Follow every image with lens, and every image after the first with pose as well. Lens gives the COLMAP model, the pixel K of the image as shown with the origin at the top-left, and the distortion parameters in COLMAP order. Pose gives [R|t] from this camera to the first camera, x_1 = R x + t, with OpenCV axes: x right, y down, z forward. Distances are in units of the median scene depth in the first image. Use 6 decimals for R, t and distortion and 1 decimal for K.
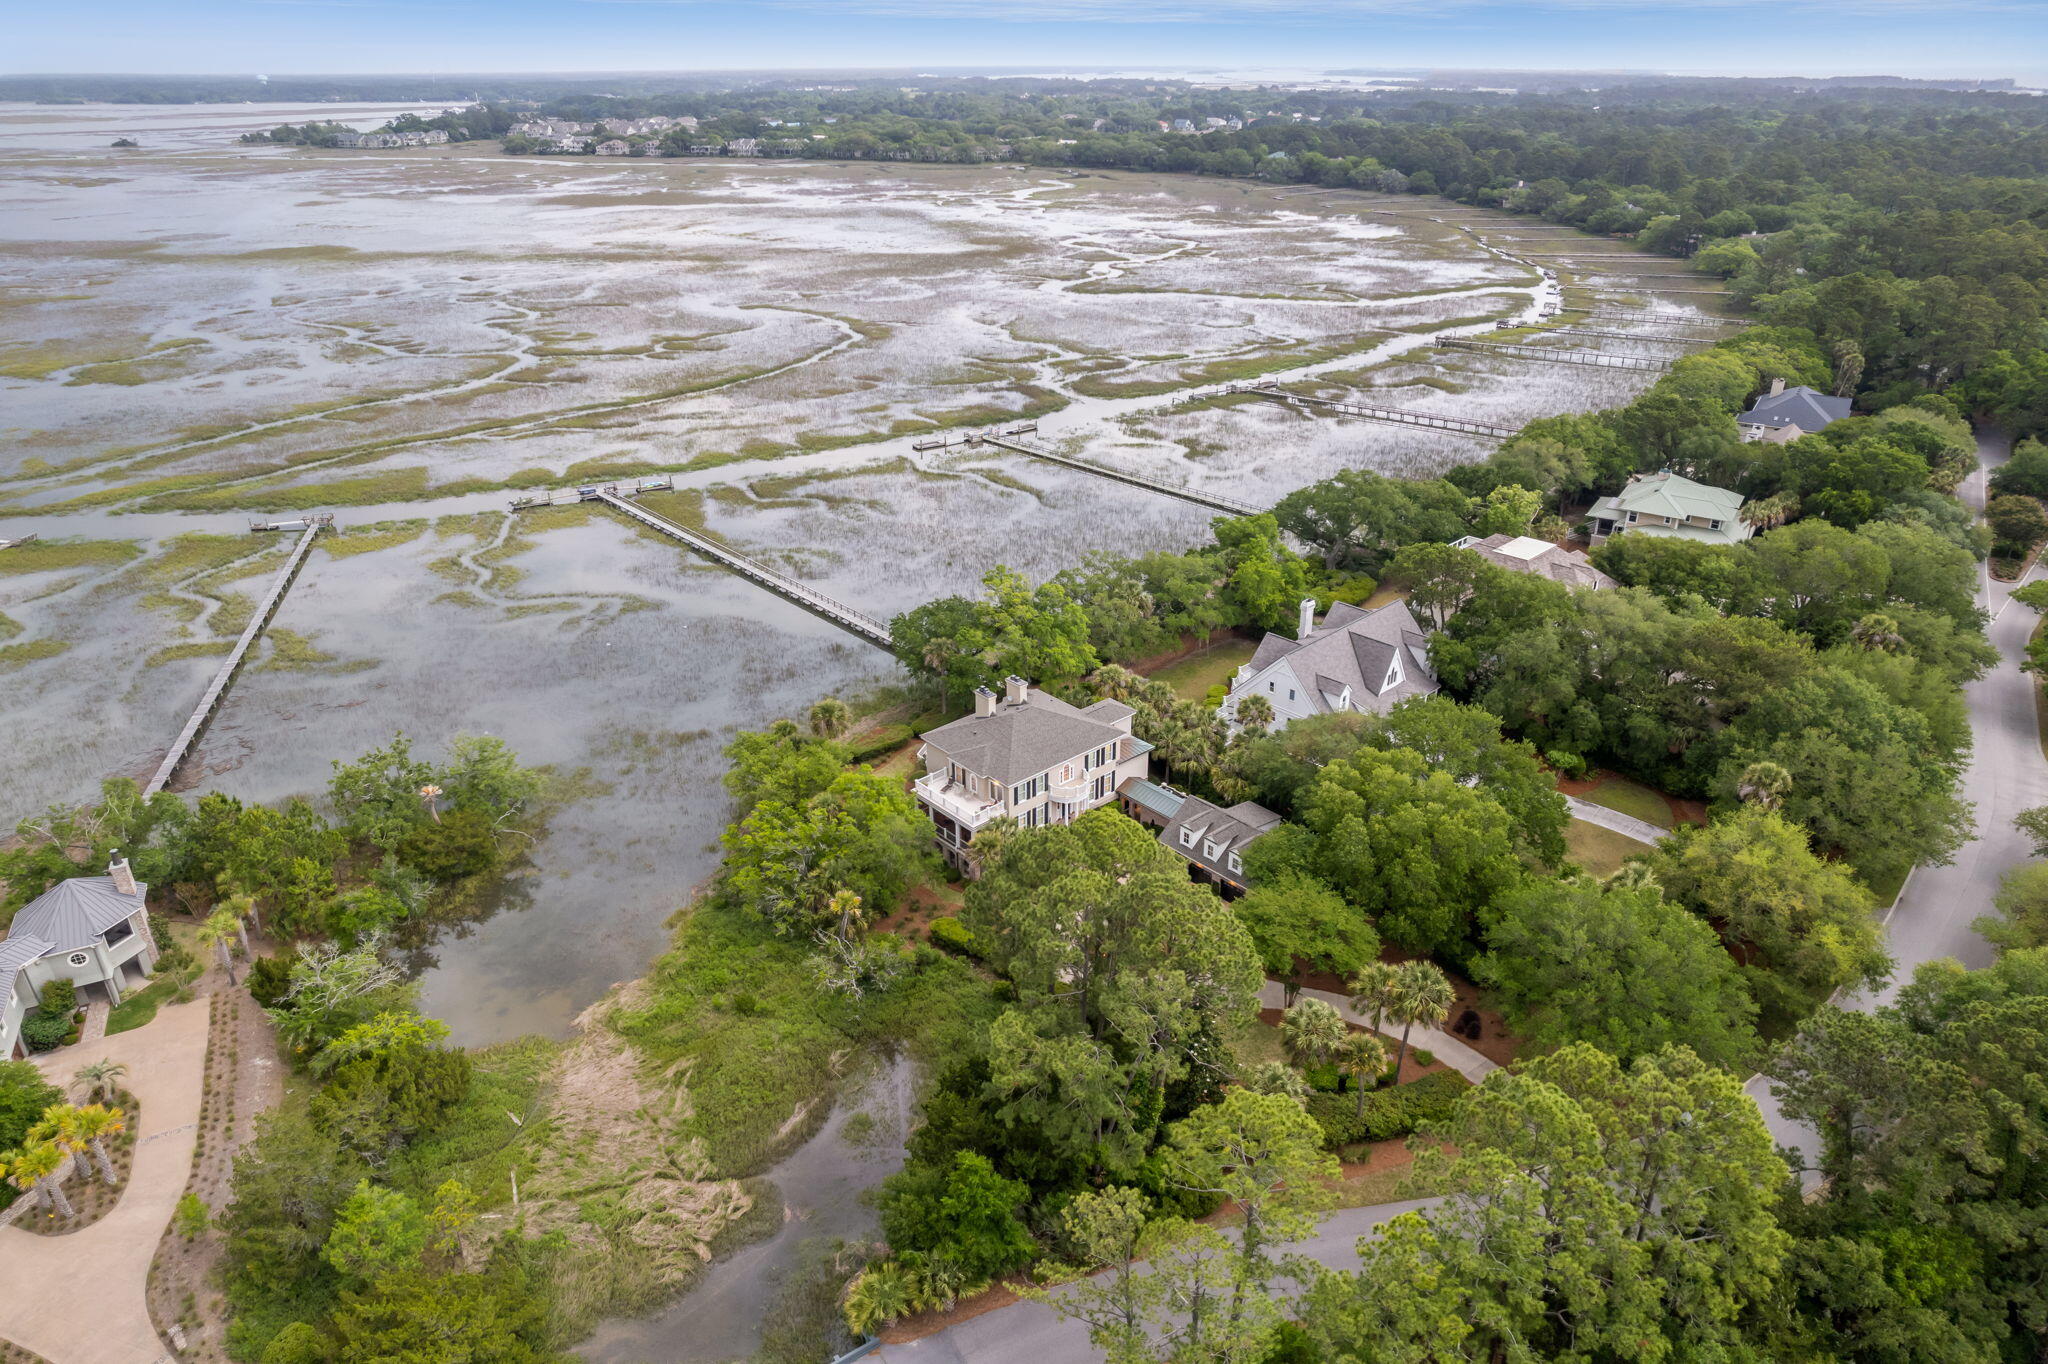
lens RADIAL K [[1273.2, 0, 1024.0], [0, 1273.2, 682.0], [0, 0, 1]] dist [-0.083440, 0.061398]
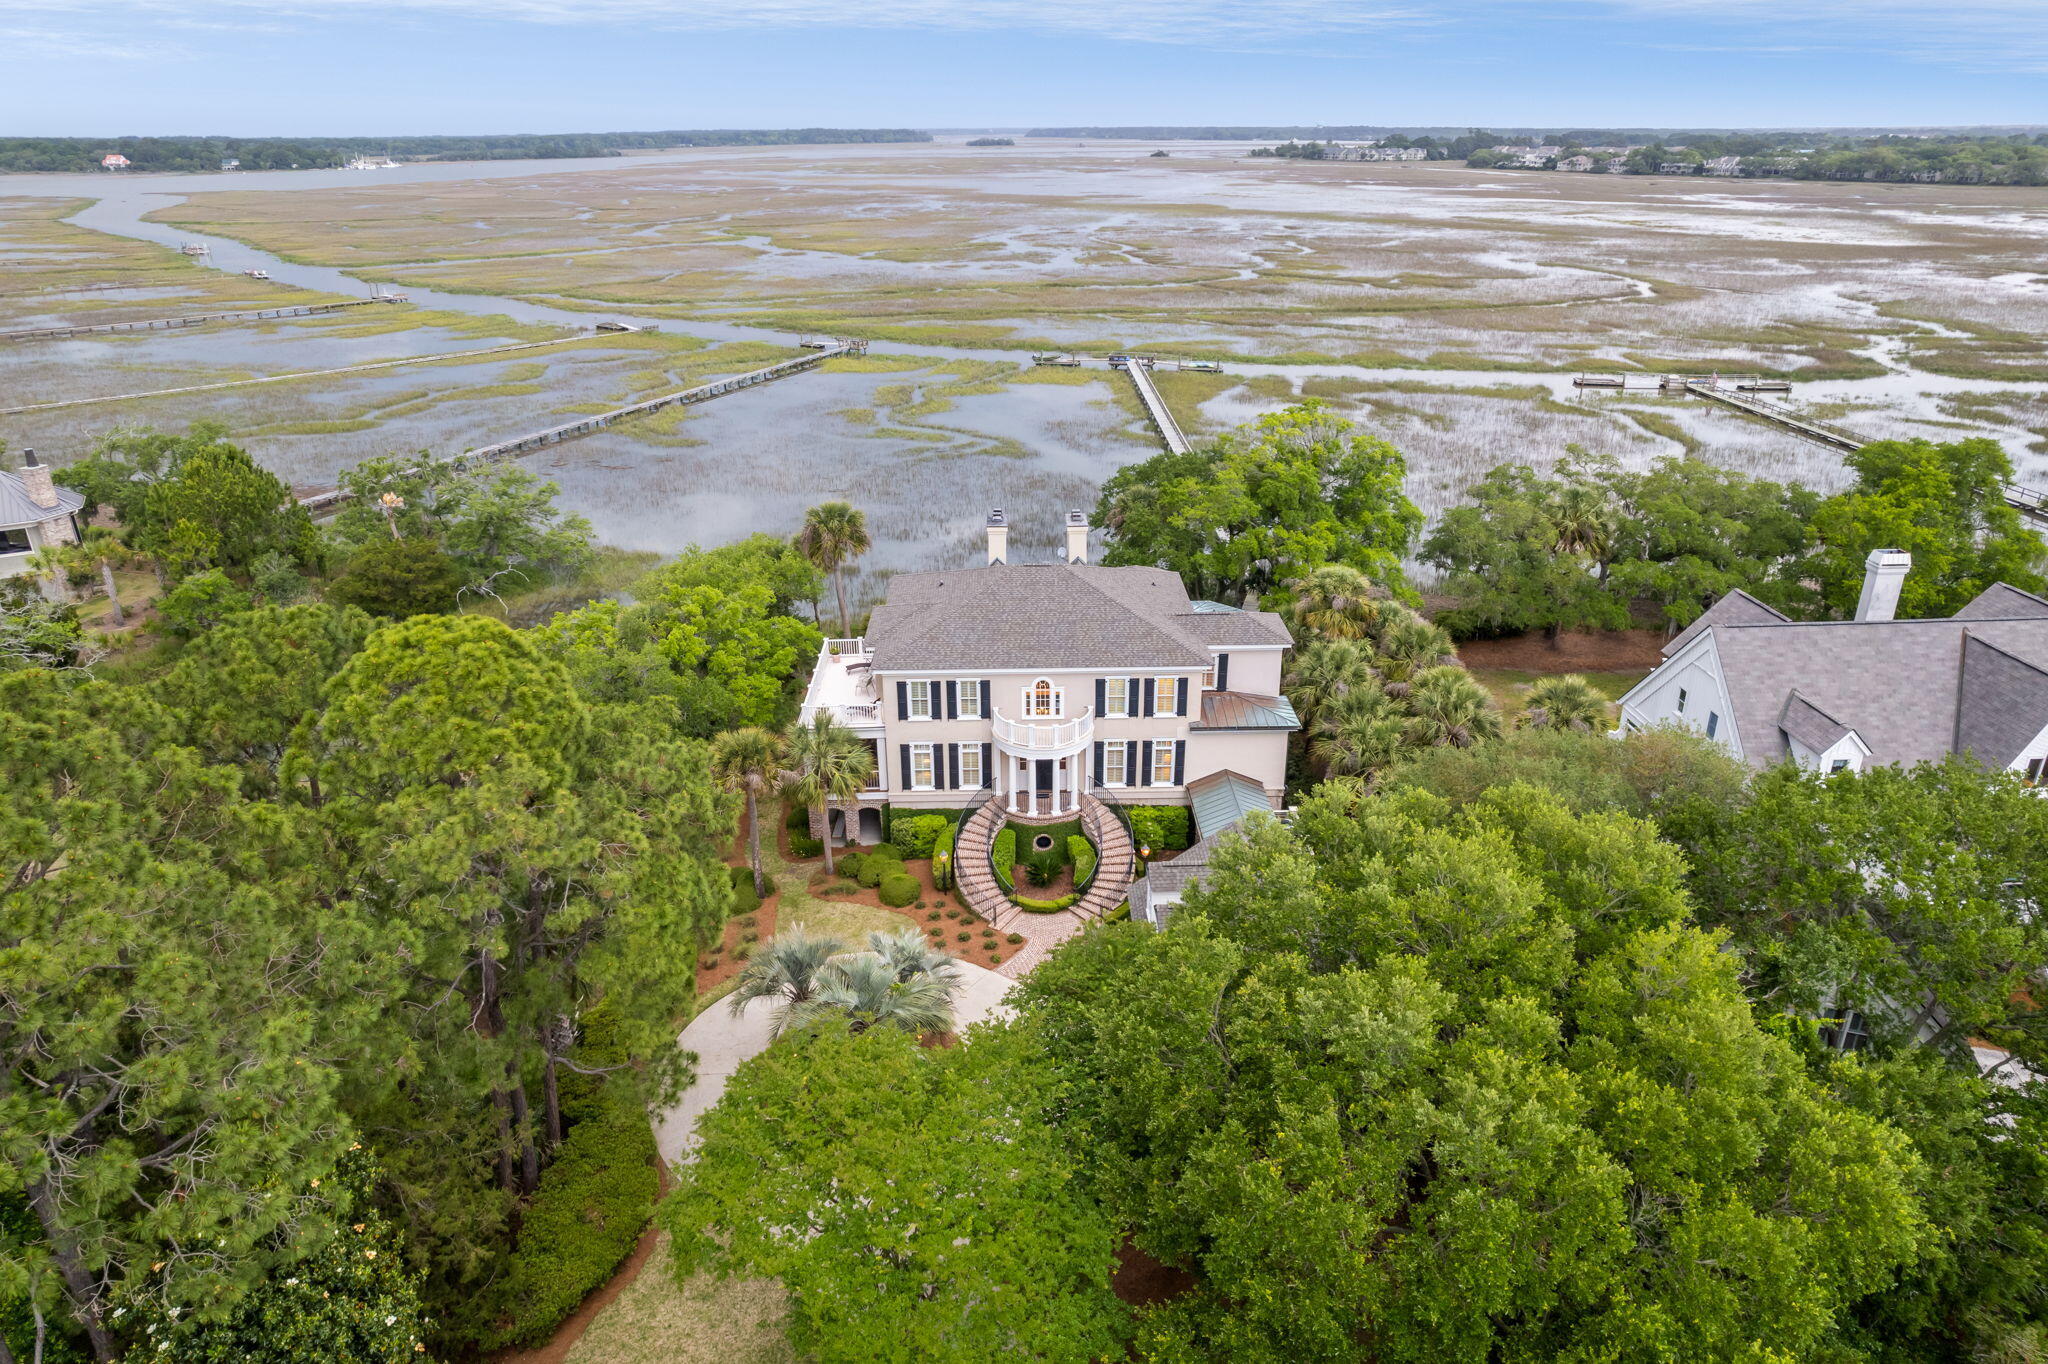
lens RADIAL K [[1305.5, 0, 1024.0], [0, 1305.5, 682.0], [0, 0, 1]] dist [-0.080367, 0.070910]
pose [[0.763034, 0.256659, -0.593216, 0.137625], [-0.278289, 0.958812, 0.056884, 0.017018], [0.583382, 0.121681, 0.803031, 0.259225]]
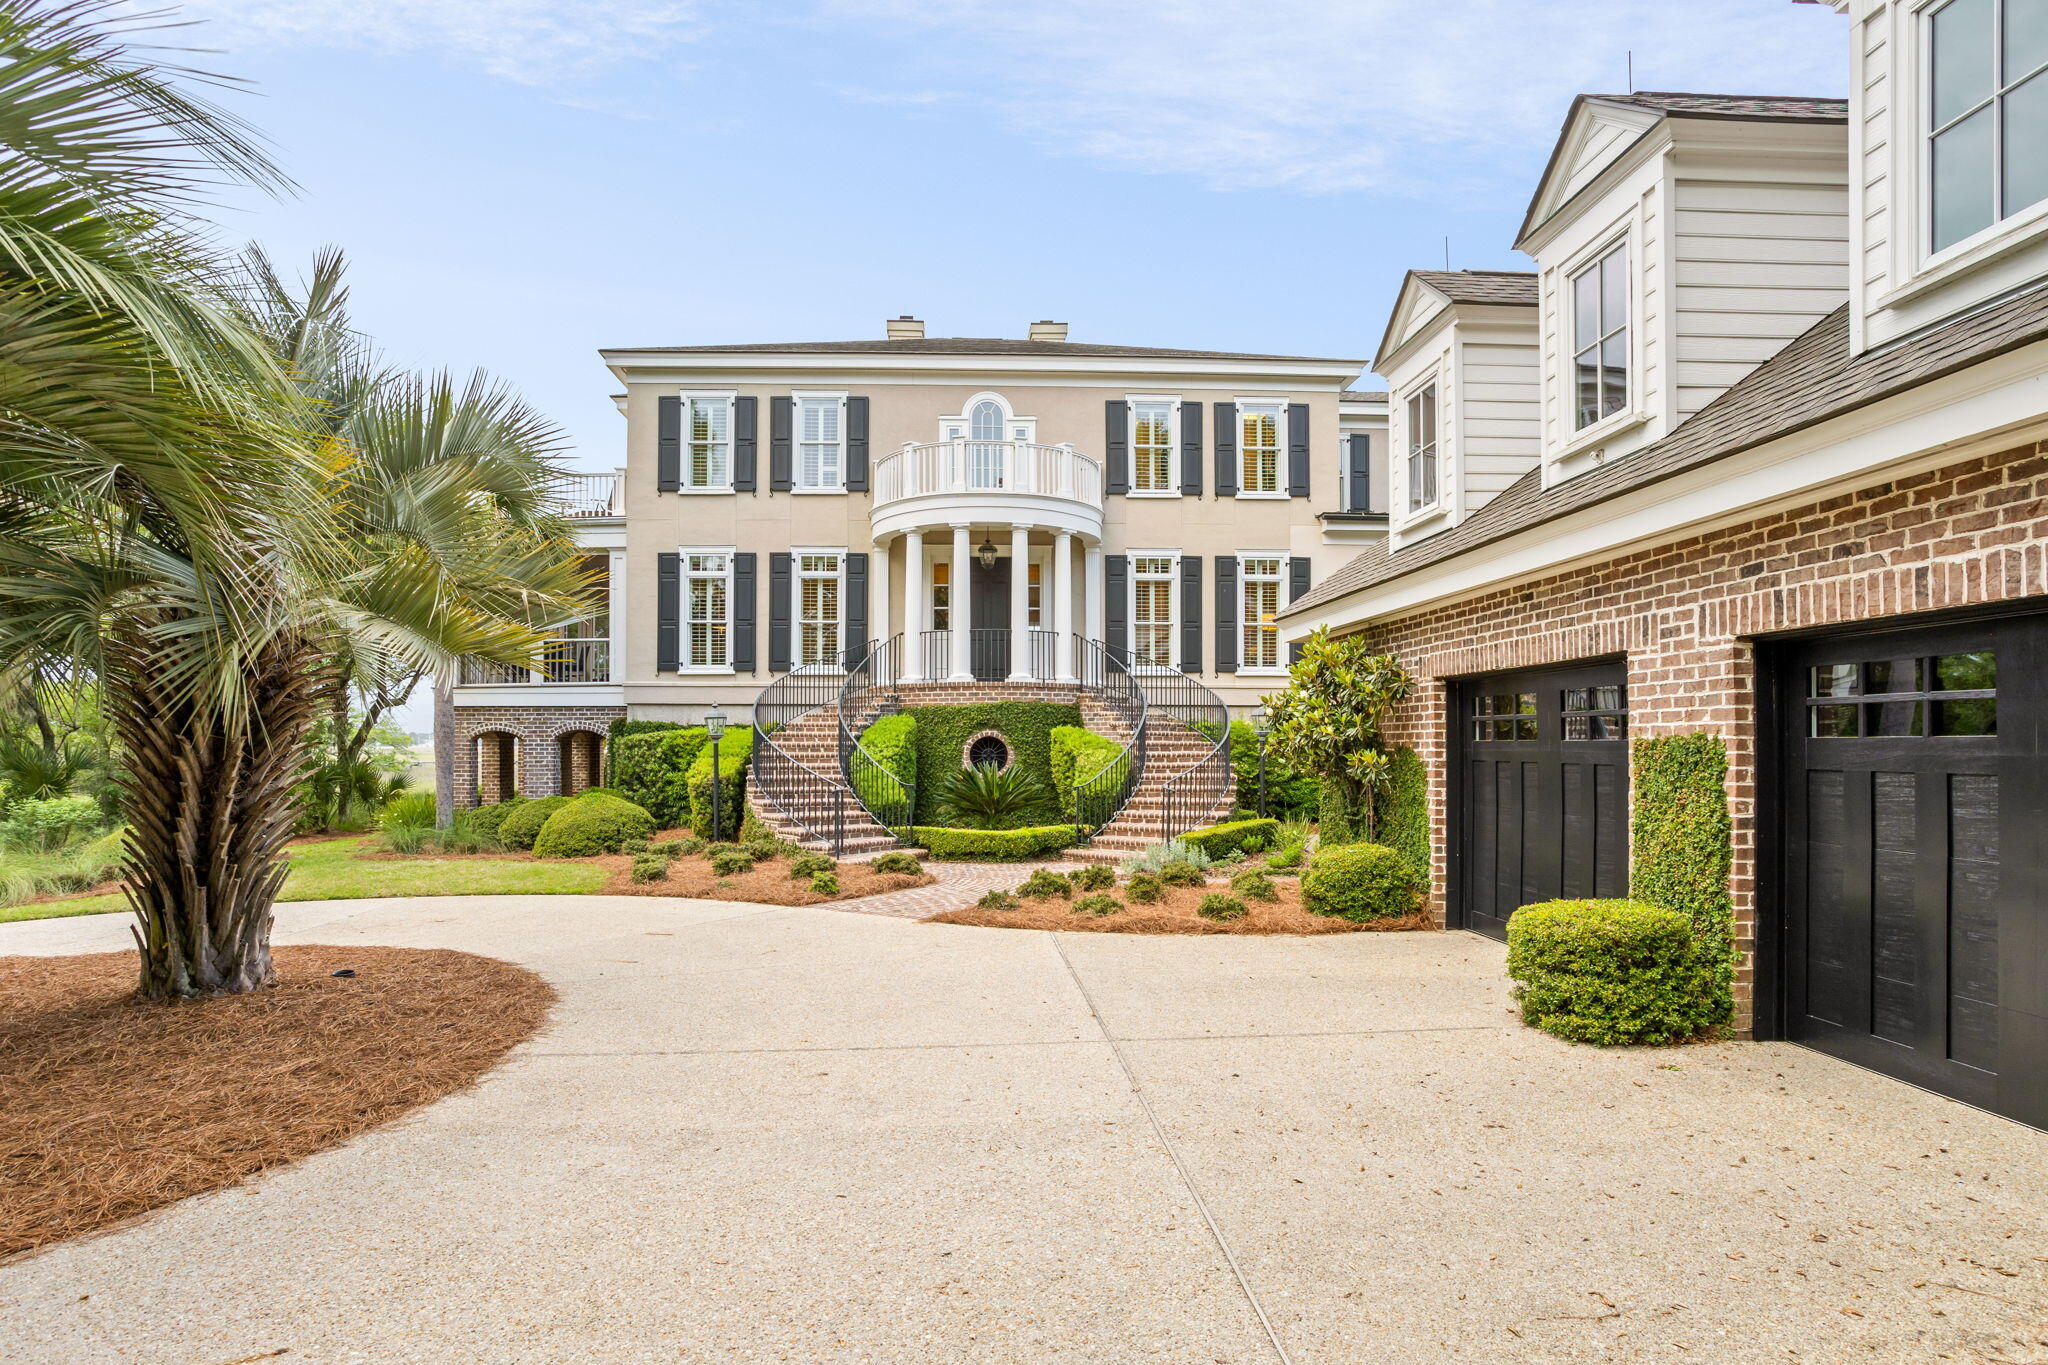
lens RADIAL K [[1112.3, 0, 993.3], [0, 1112.3, 740.0], [0, 0, 1]] dist [-0.068187, 0.045045]
pose [[0.775923, 0.003857, -0.630816, 0.065255], [-0.275831, 0.901397, -0.333768, 0.076460], [0.567329, 0.432977, 0.700478, 0.385686]]
